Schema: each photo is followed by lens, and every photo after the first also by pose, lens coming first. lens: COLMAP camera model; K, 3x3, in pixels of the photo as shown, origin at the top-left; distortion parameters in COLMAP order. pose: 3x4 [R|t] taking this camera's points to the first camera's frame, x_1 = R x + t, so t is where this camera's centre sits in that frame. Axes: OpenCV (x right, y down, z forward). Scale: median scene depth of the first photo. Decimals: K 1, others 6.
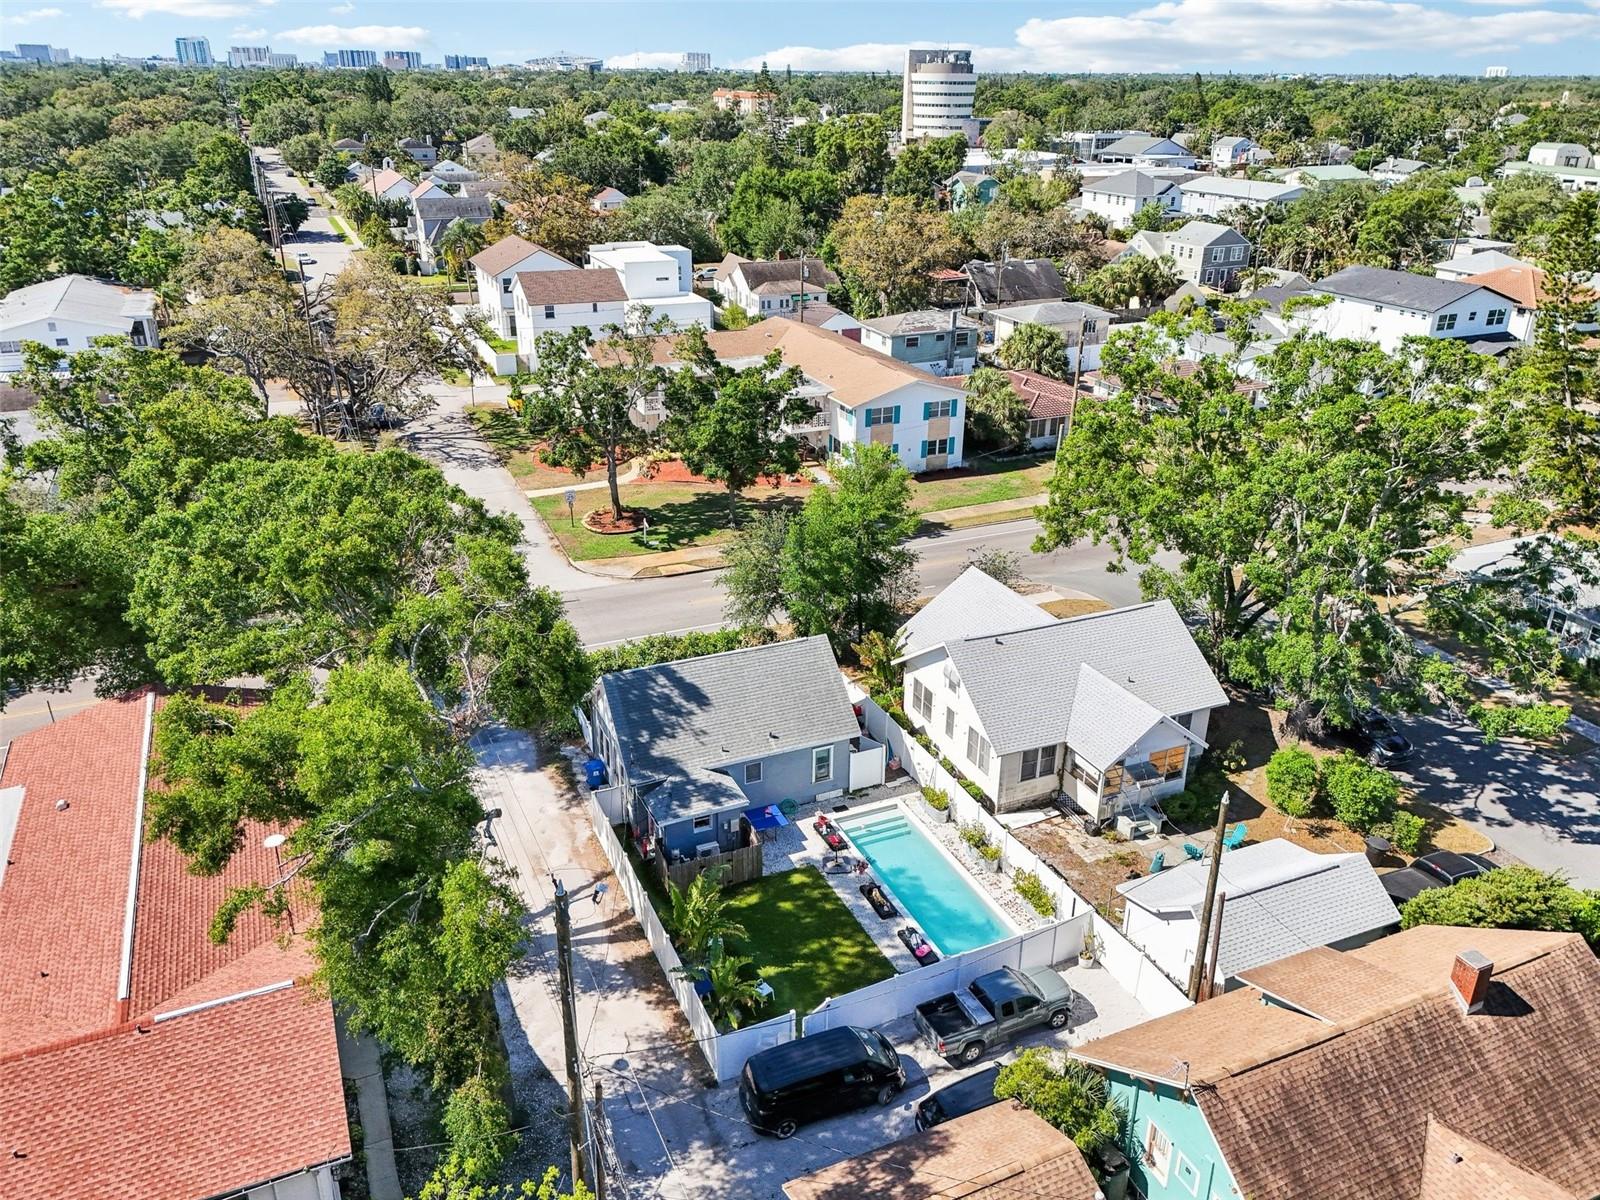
lens RADIAL K [[1198.7, 0, 800.0], [0, 1198.7, 600.0], [0, 0, 1]] dist [0.095469, -0.100575]
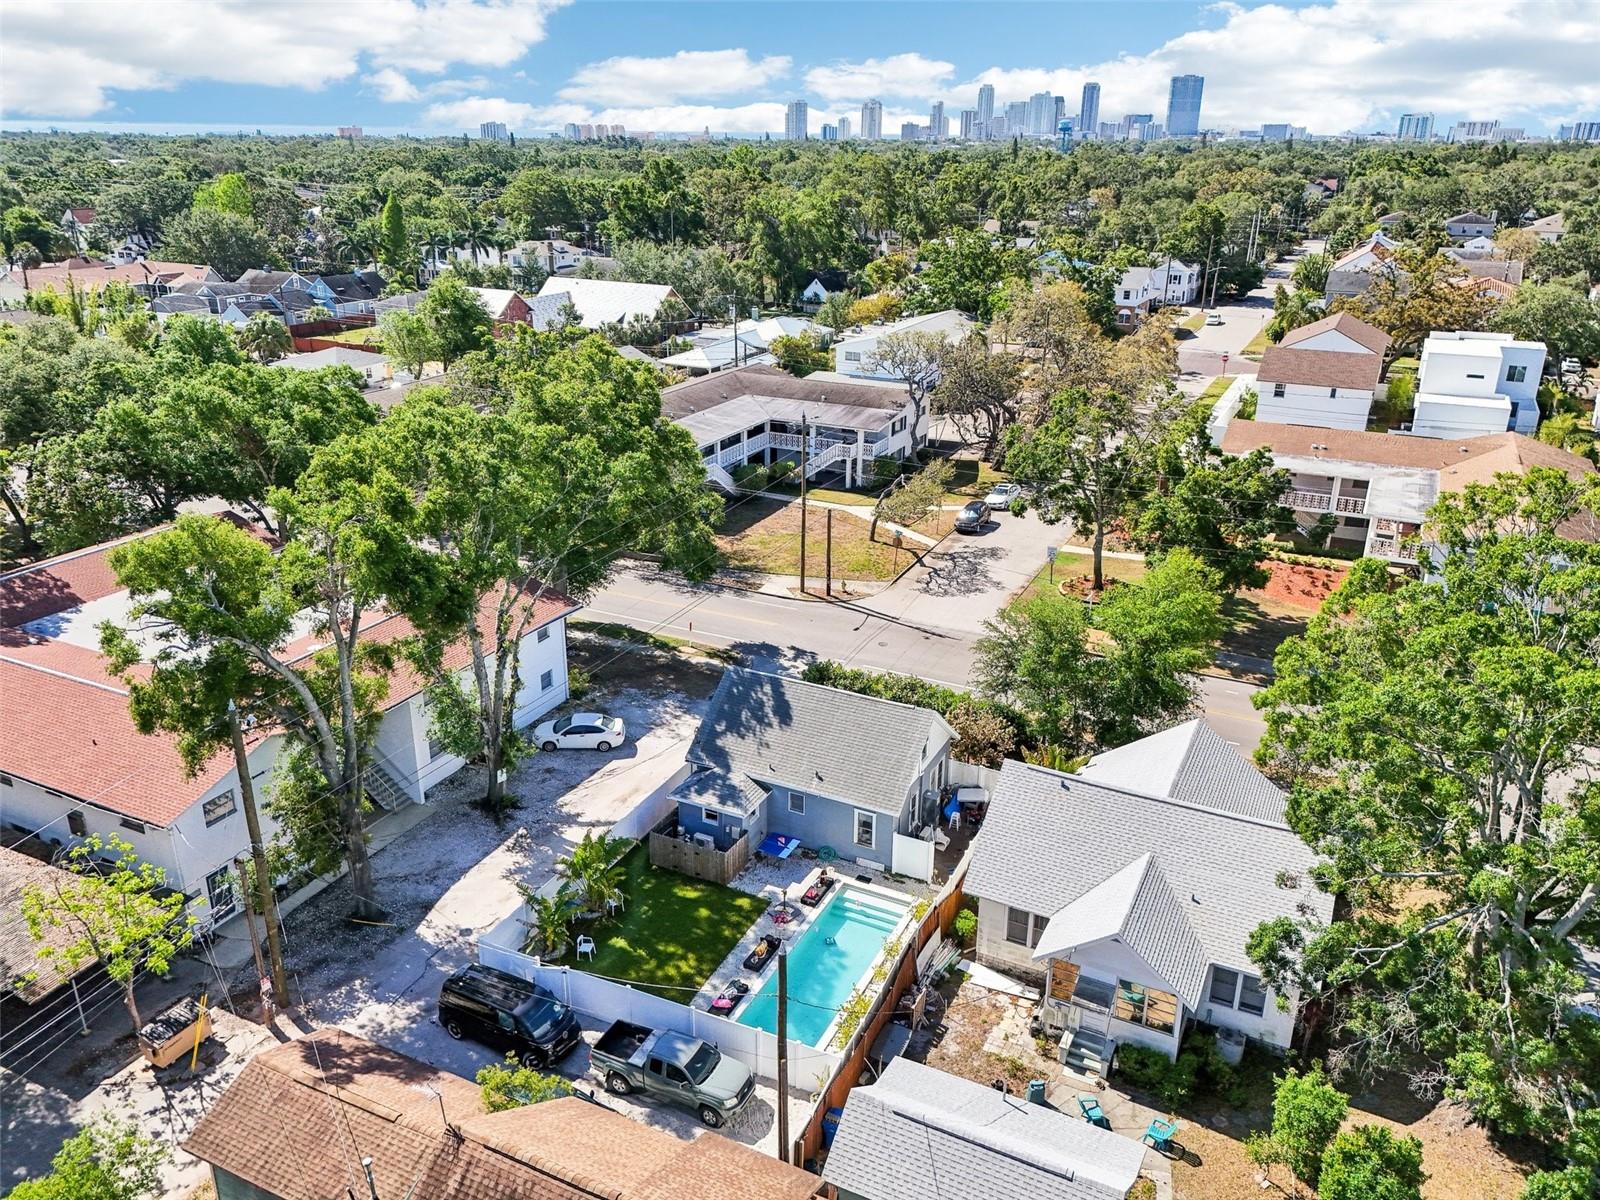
lens RADIAL K [[1198.4, 0, 801.5], [0, 1198.4, 593.4], [0, 0, 1]] dist [0.075562, -0.067565]
pose [[0.638944, 0.271800, -0.719635, 0.650791], [-0.311551, 0.946773, 0.080970, -0.110417], [0.703339, 0.172468, 0.689615, 0.256100]]
